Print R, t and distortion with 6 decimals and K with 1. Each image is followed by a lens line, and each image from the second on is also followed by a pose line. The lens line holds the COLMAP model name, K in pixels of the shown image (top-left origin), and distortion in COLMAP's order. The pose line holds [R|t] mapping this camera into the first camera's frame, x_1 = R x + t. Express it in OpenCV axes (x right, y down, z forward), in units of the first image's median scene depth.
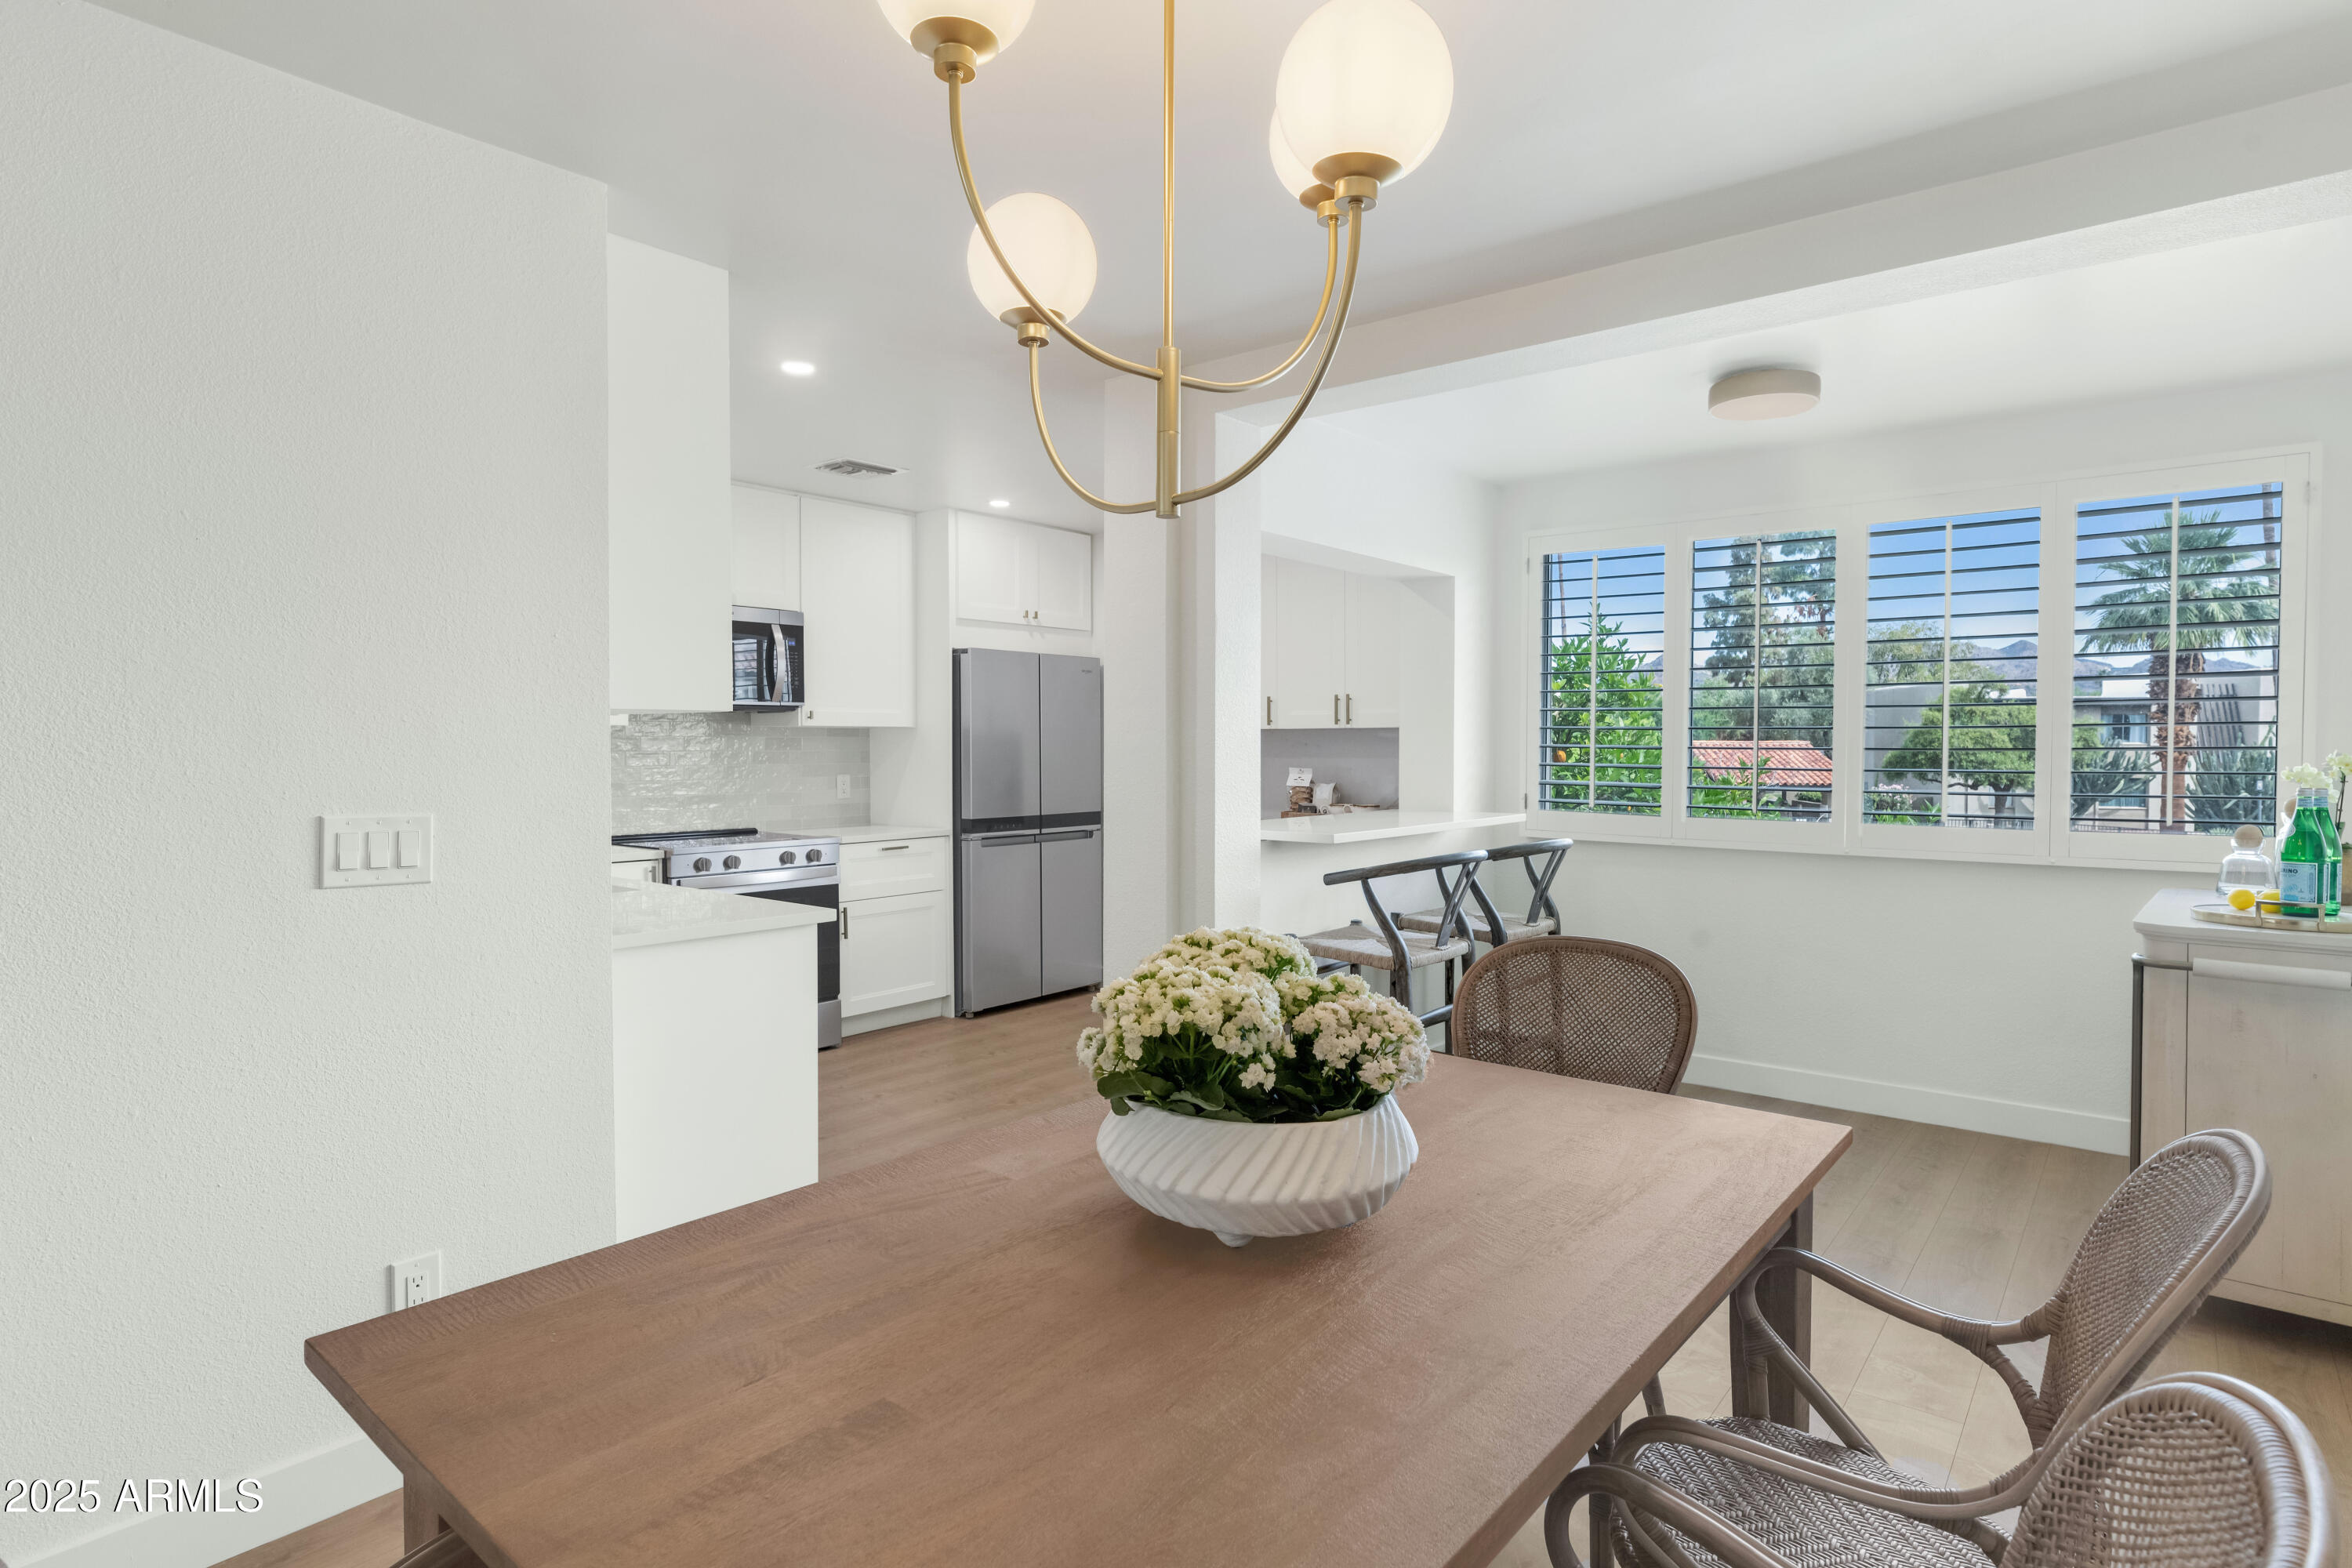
lens RADIAL K [[1237.1, 0, 1174.2], [0, 1237.1, 775.7], [0, 0, 1]] dist [0.004300, -0.001033]
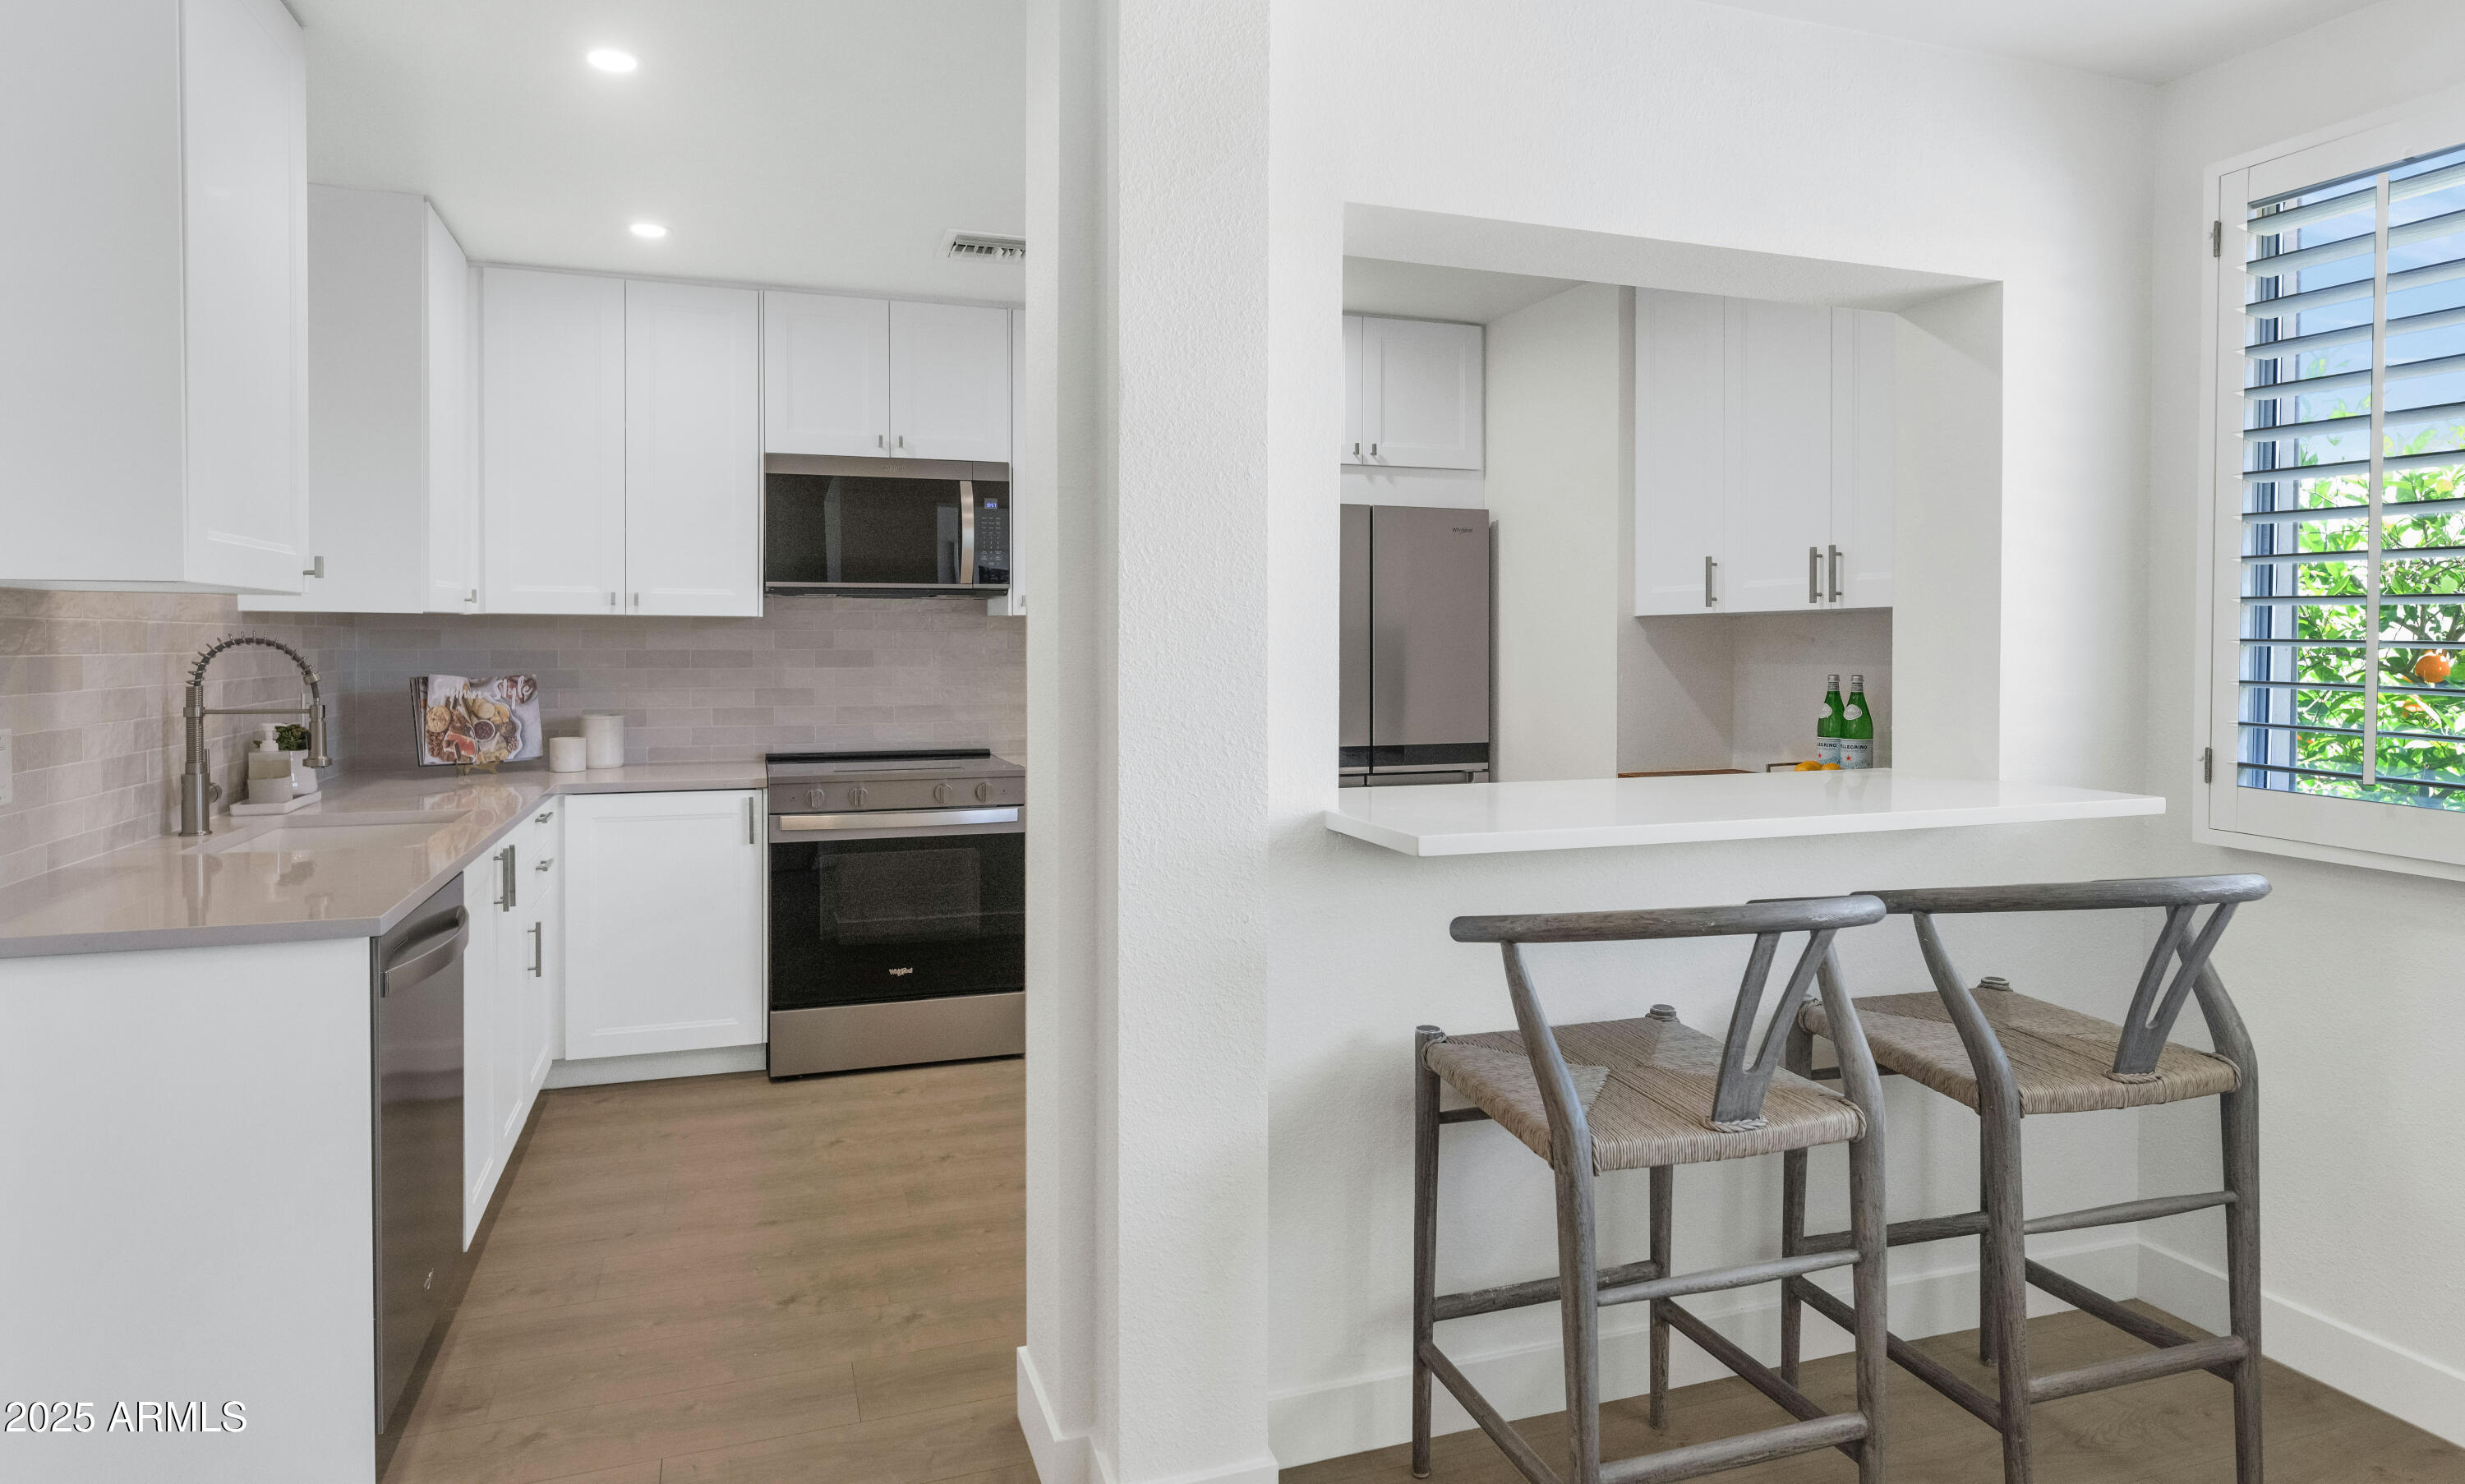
lens RADIAL K [[1337.6, 0, 1201.5], [0, 1337.6, 644.9], [0, 0, 1]] dist [0.017433, 0.000187]
pose [[0.850193, 0.000635, -0.526471, 0.207524], [-0.013550, 0.999694, -0.020677, -0.007170], [0.526297, 0.024713, 0.849942, 0.355459]]
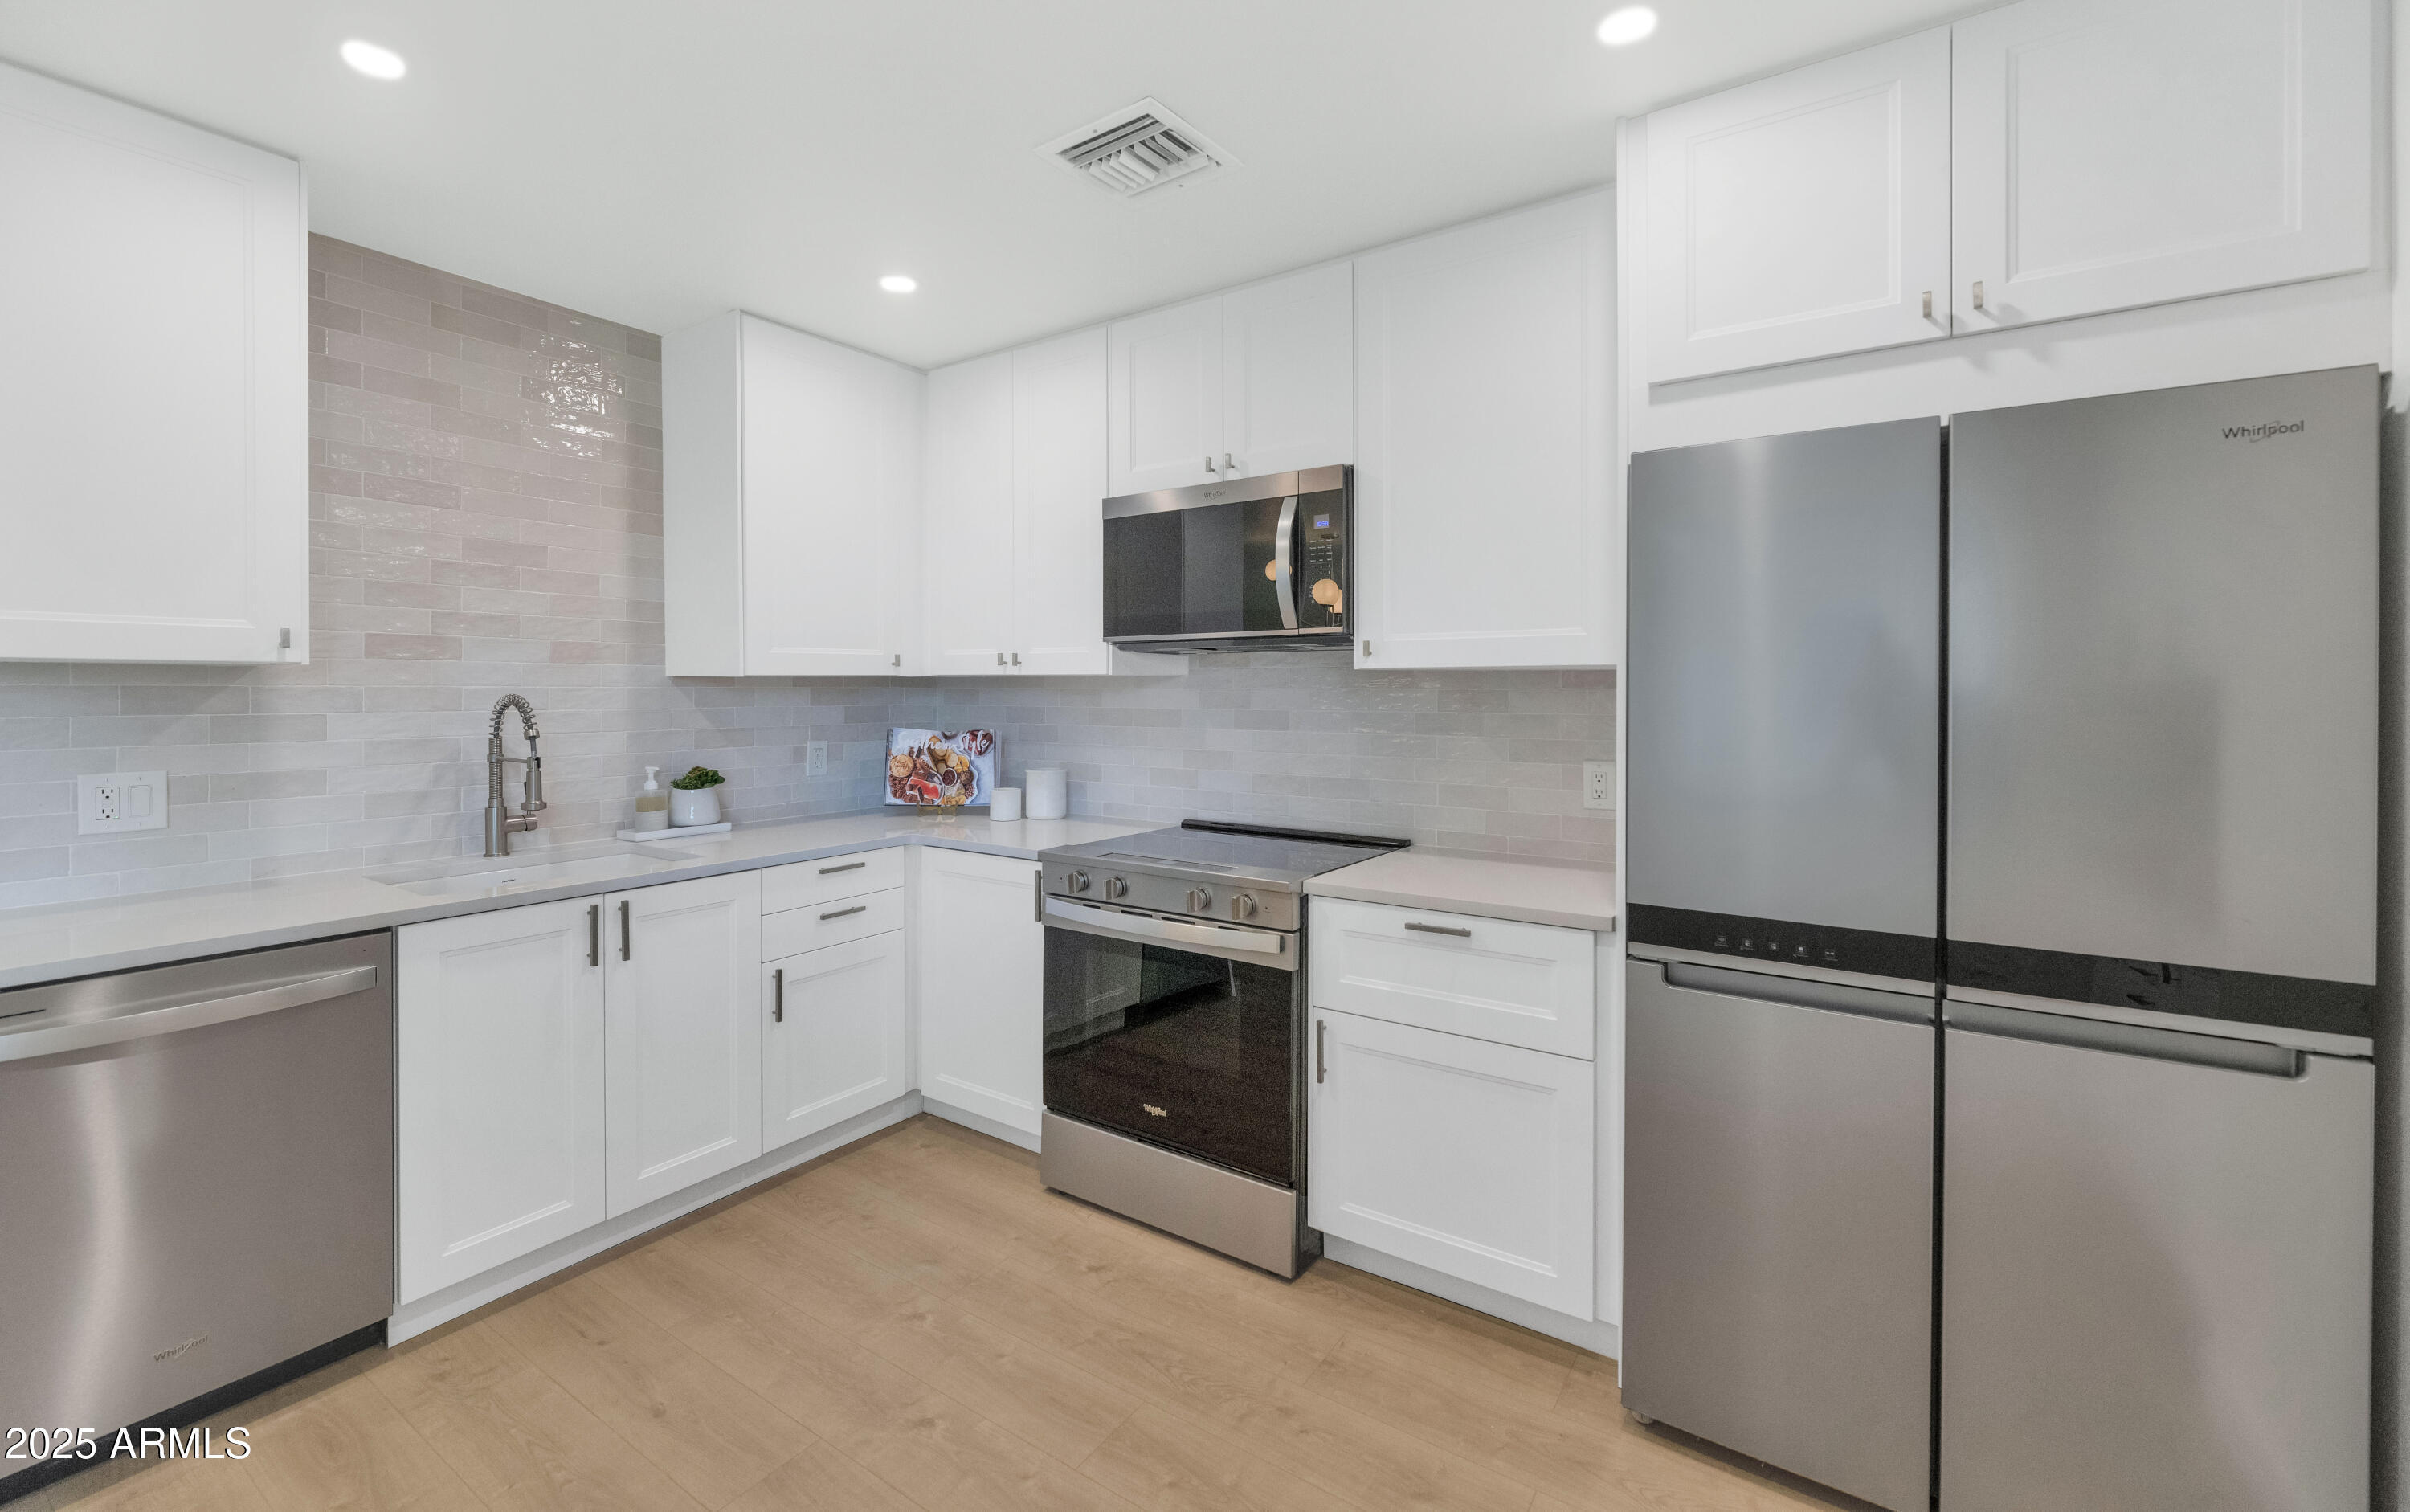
lens RADIAL K [[977.3, 0, 1227.6], [0, 977.3, 695.7], [0, 0, 1]] dist [0.002459, -0.000108]
pose [[0.109166, 0.003679, -0.994017, 0.121743], [-0.028188, 0.999602, 0.000604, -0.025535], [0.993624, 0.027953, 0.109226, 0.845805]]
